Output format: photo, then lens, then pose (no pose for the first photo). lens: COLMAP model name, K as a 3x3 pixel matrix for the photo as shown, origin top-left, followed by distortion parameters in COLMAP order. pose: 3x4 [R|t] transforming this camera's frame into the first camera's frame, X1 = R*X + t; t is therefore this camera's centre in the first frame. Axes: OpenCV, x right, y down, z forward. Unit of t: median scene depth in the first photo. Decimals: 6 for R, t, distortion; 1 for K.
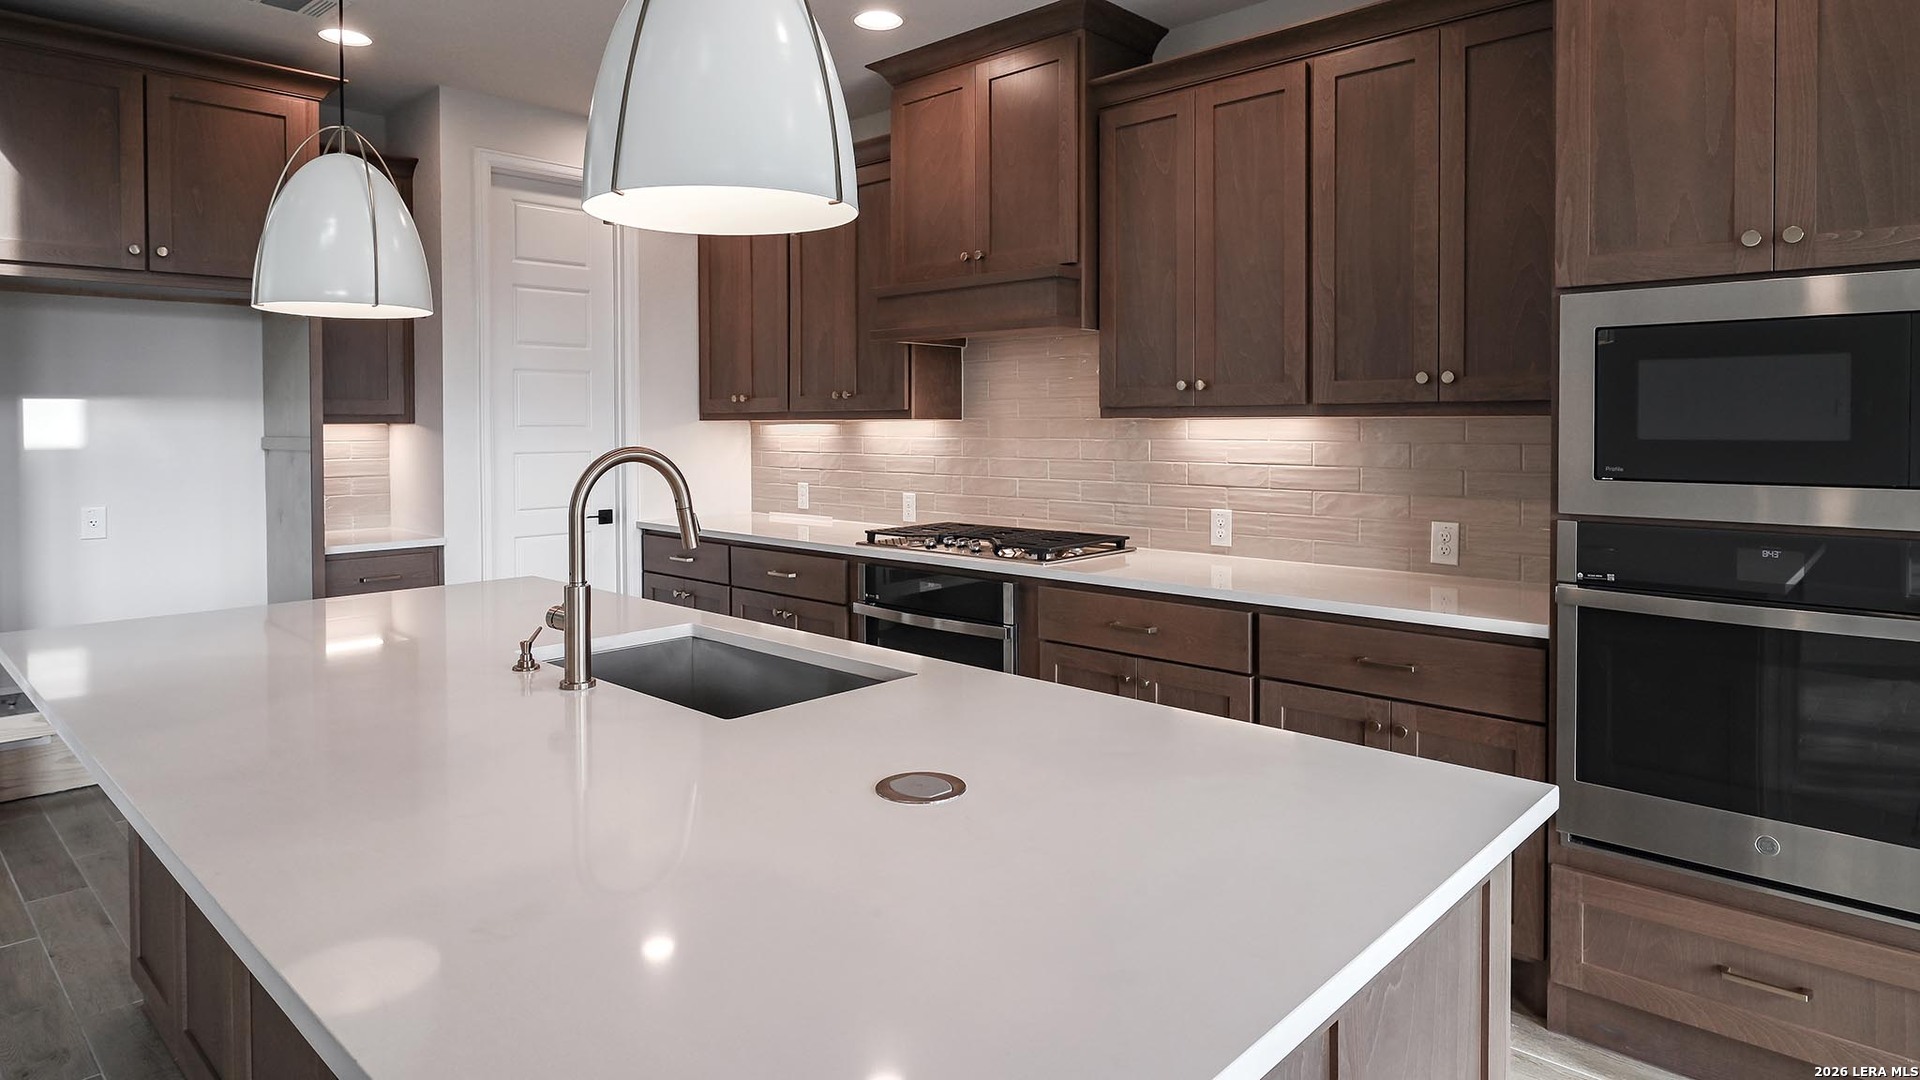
lens RADIAL K [[1098.7, 0, 962.4], [0, 1098.7, 439.7], [0, 0, 1]] dist [0.004157, 0.000239]
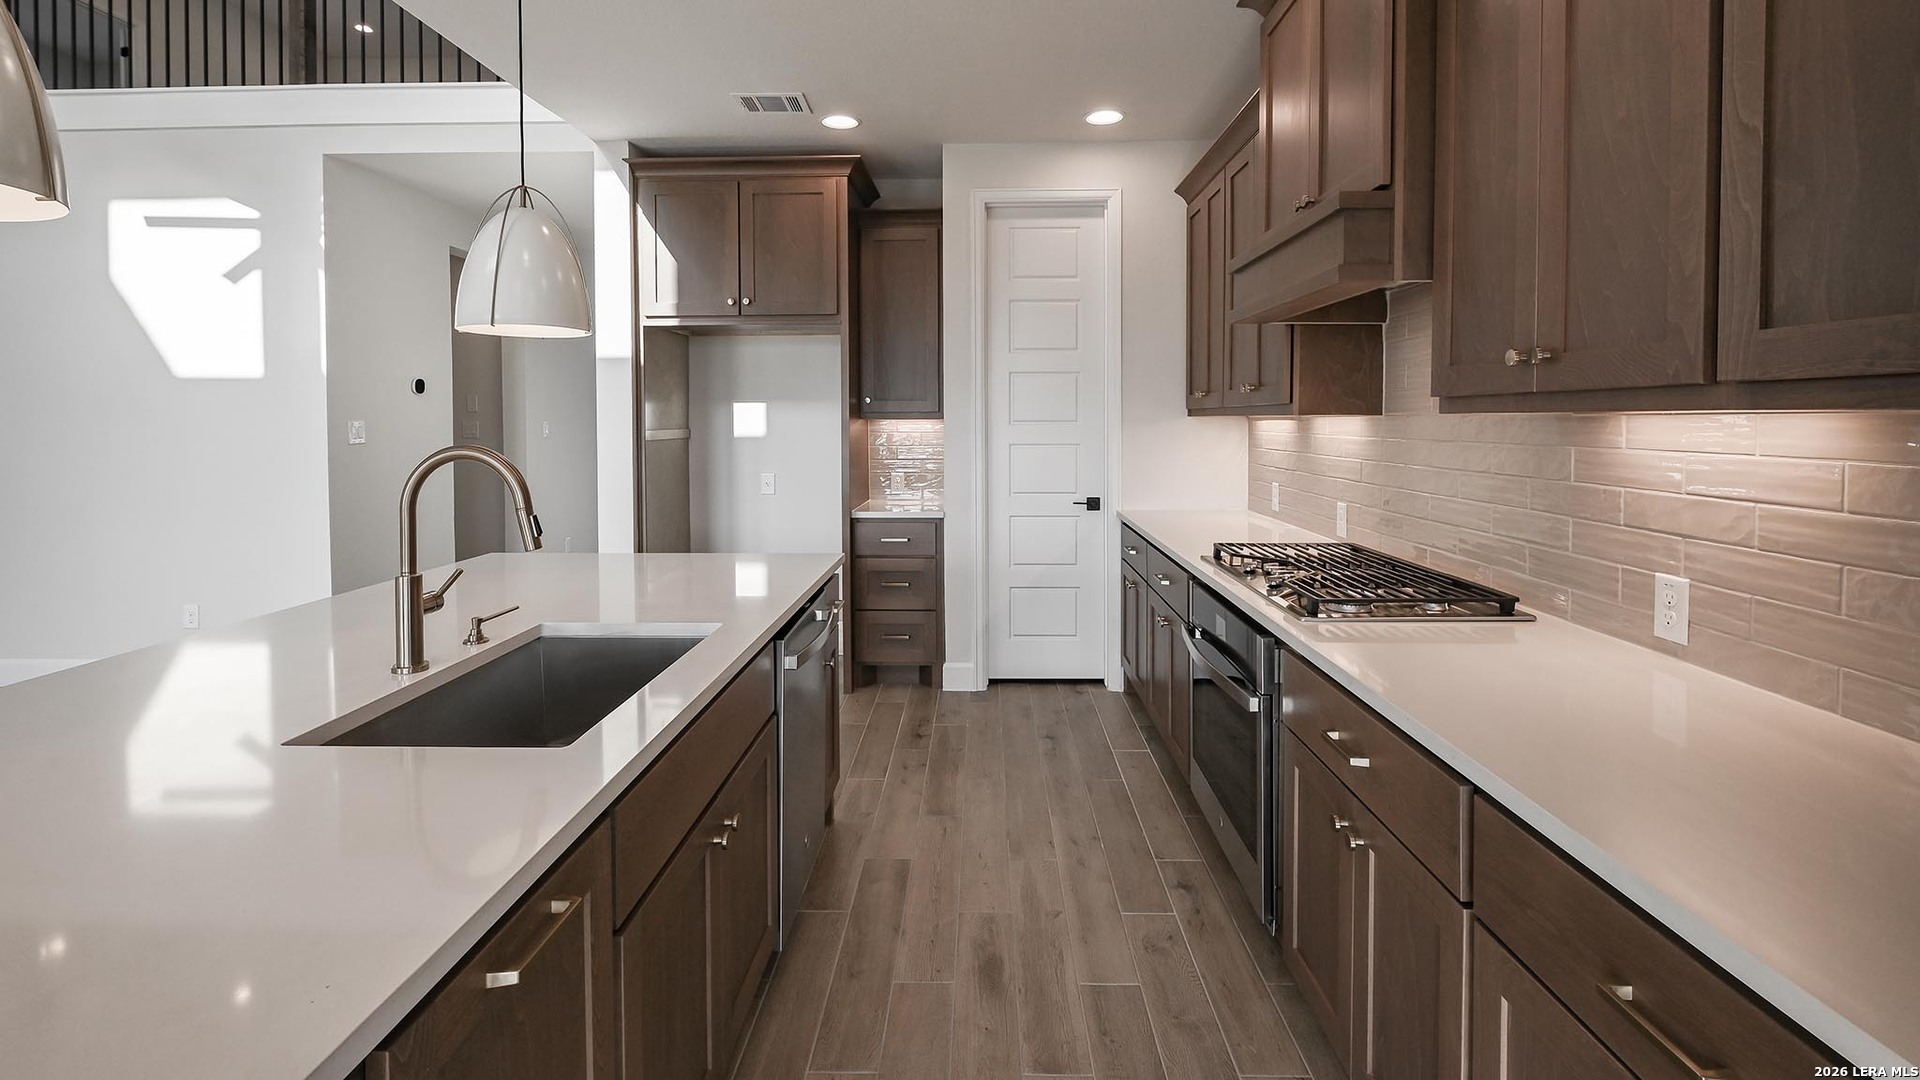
lens RADIAL K [[873.8, 0, 960.7], [0, 873.8, 439.2], [0, 0, 1]] dist [-0.001175, -0.000111]
pose [[0.667240, 0.019099, -0.744598, 0.323898], [-0.011716, 0.999817, 0.015147, -0.008571], [0.744751, -0.001383, 0.667341, 0.432878]]
